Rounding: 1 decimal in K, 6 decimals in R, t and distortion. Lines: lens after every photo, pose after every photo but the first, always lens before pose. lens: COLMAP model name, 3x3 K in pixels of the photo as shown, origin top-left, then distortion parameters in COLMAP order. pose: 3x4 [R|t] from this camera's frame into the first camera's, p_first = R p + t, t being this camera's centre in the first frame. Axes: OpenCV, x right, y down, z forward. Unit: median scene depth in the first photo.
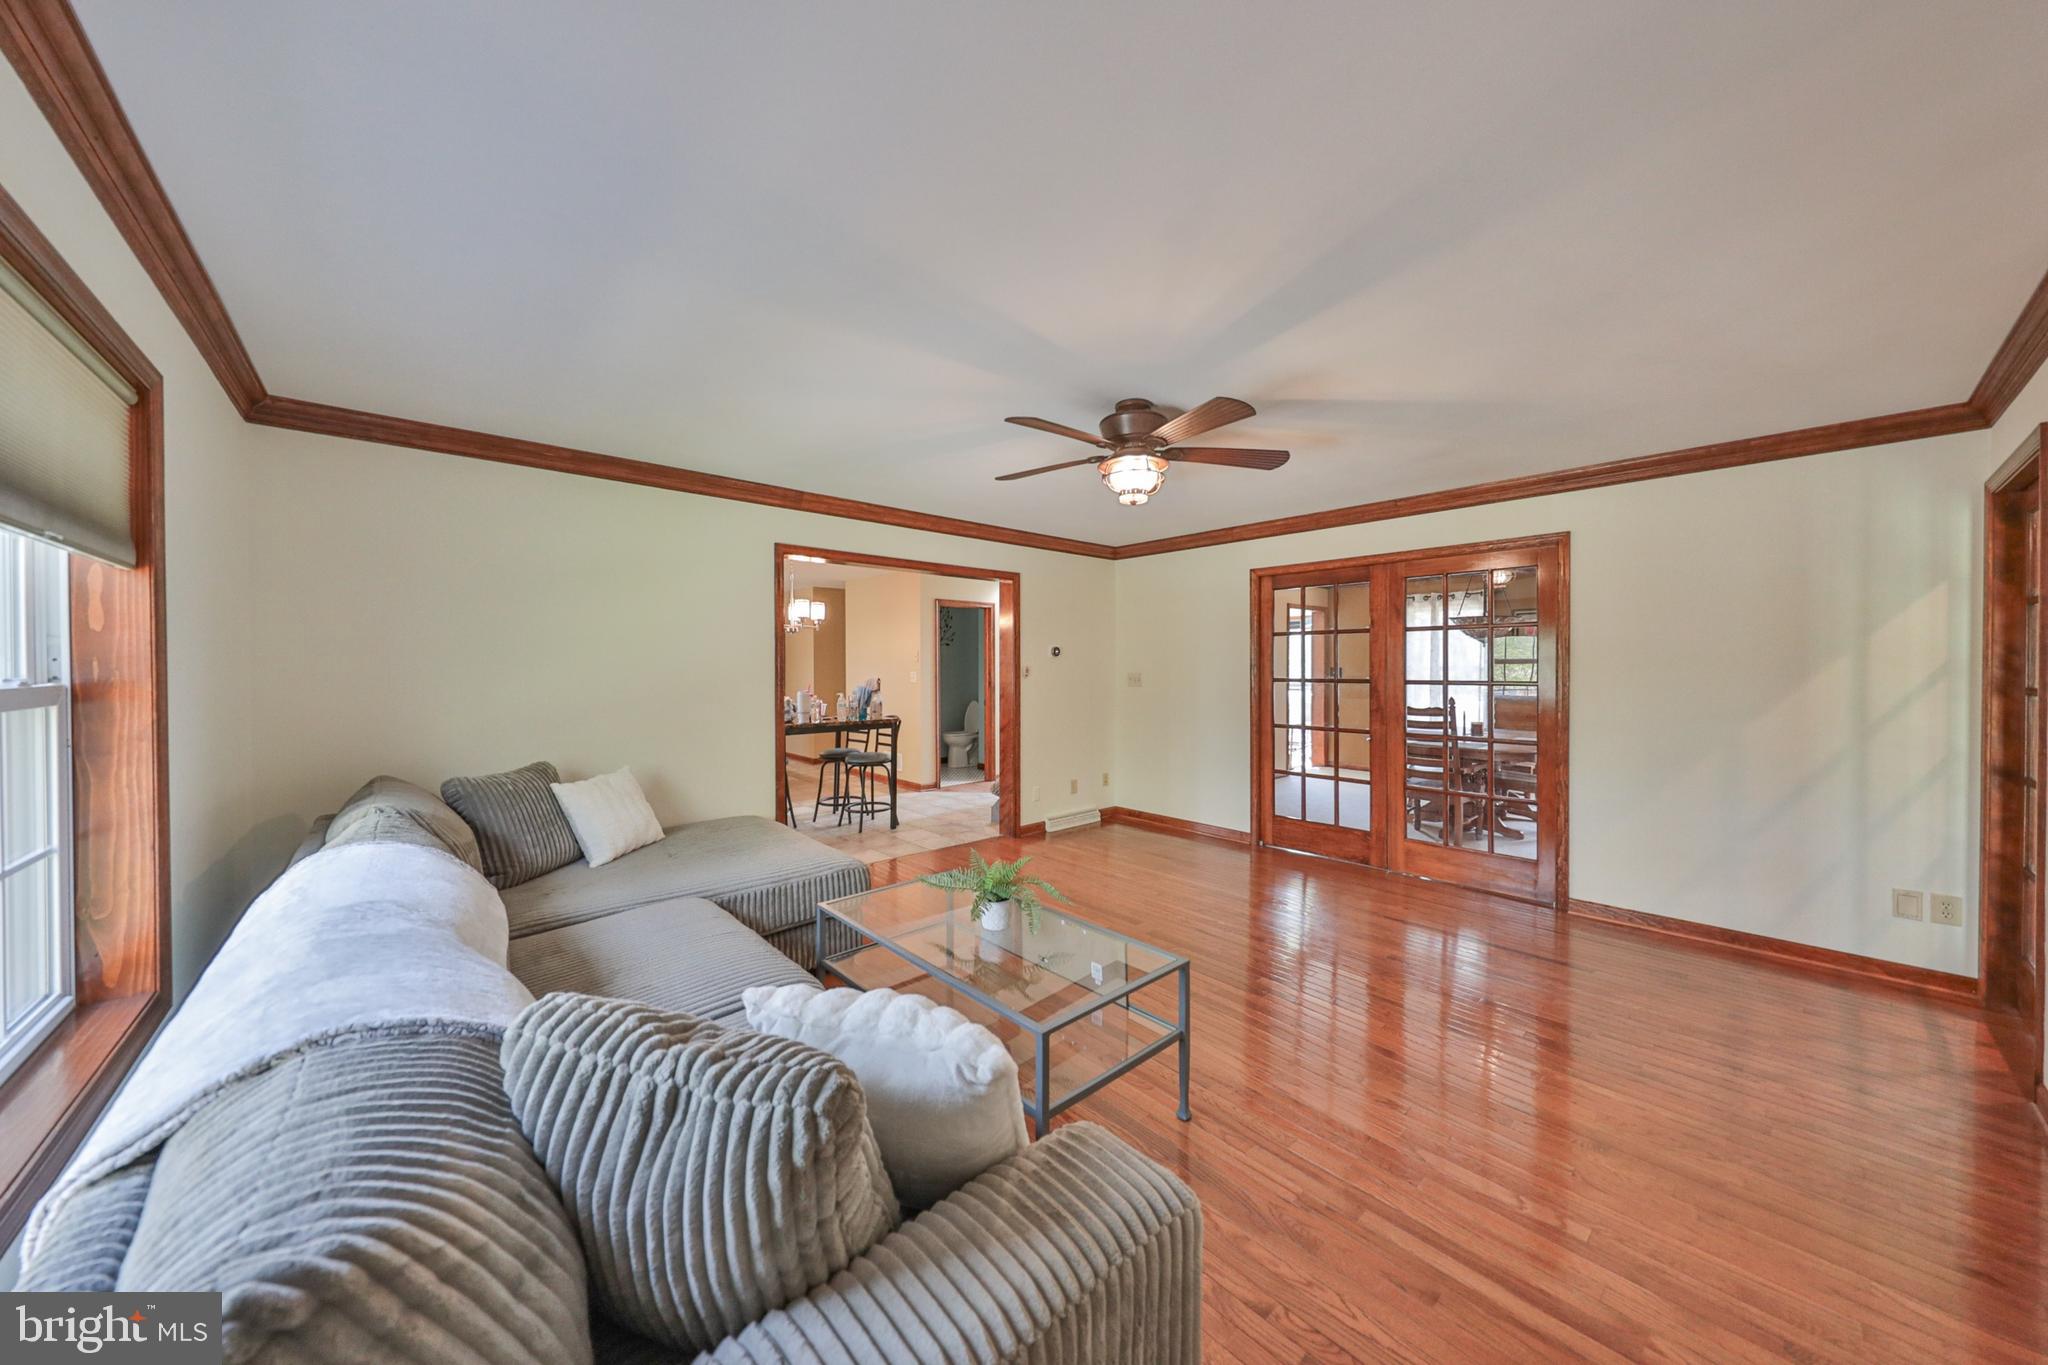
lens RADIAL K [[694.8, 0, 1035.2], [0, 694.8, 664.4], [0, 0, 1]] dist [0.009791, -0.003978]
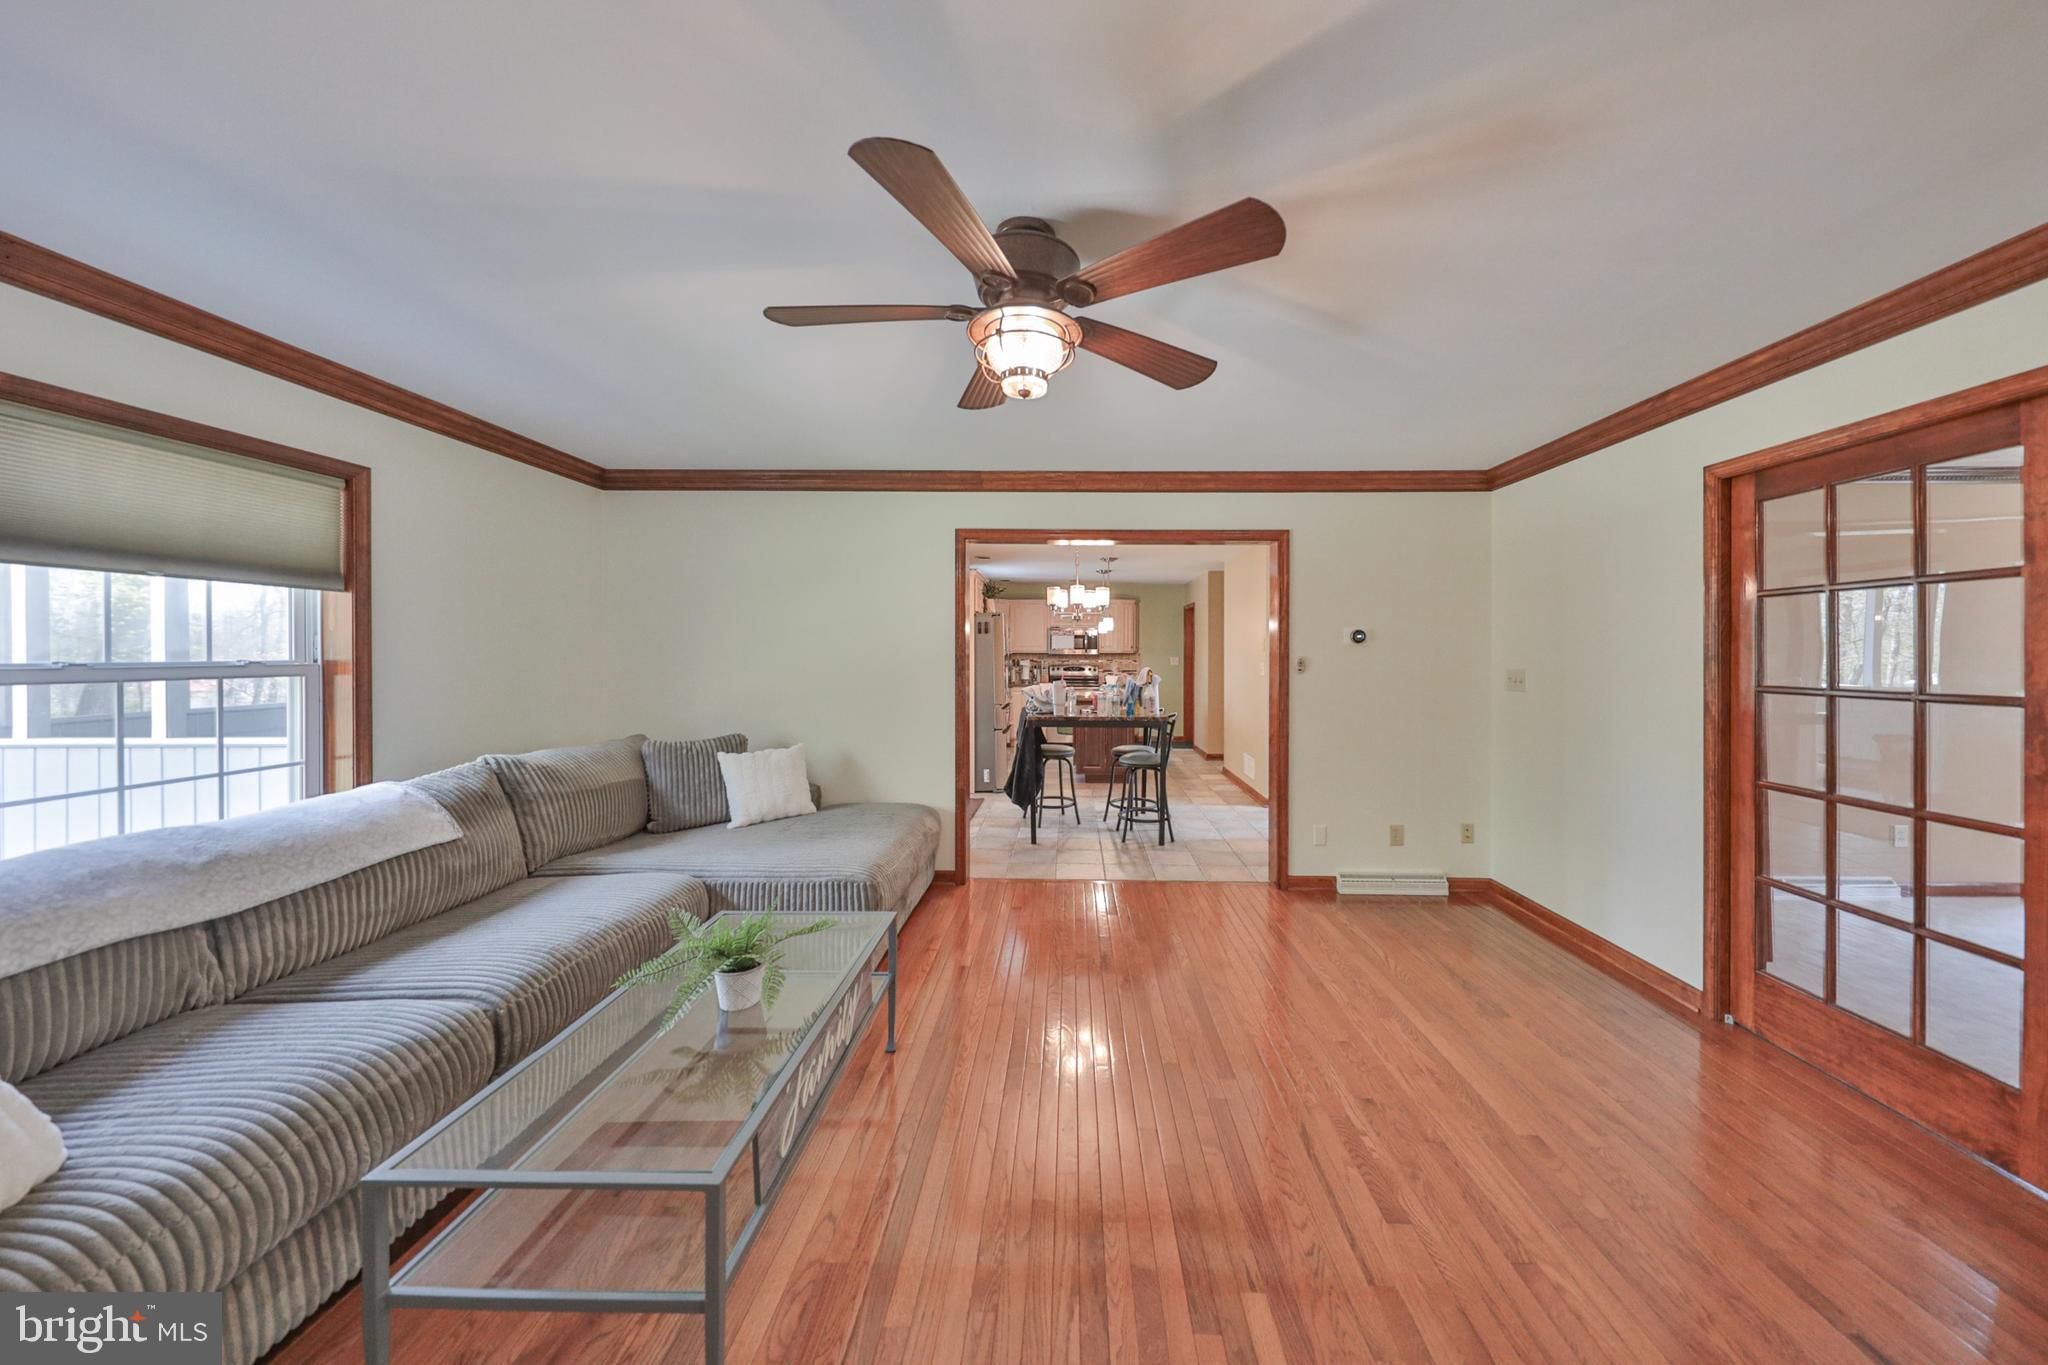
lens RADIAL K [[694.8, 0, 1076.3], [0, 694.8, 653.8], [0, 0, 1]] dist [0.009791, -0.003978]
pose [[0.725864, 0.003192, -0.687831, 0.330157], [-0.004889, 0.999988, -0.000519, 0.000010], [0.687821, 0.003739, 0.725871, 0.322966]]
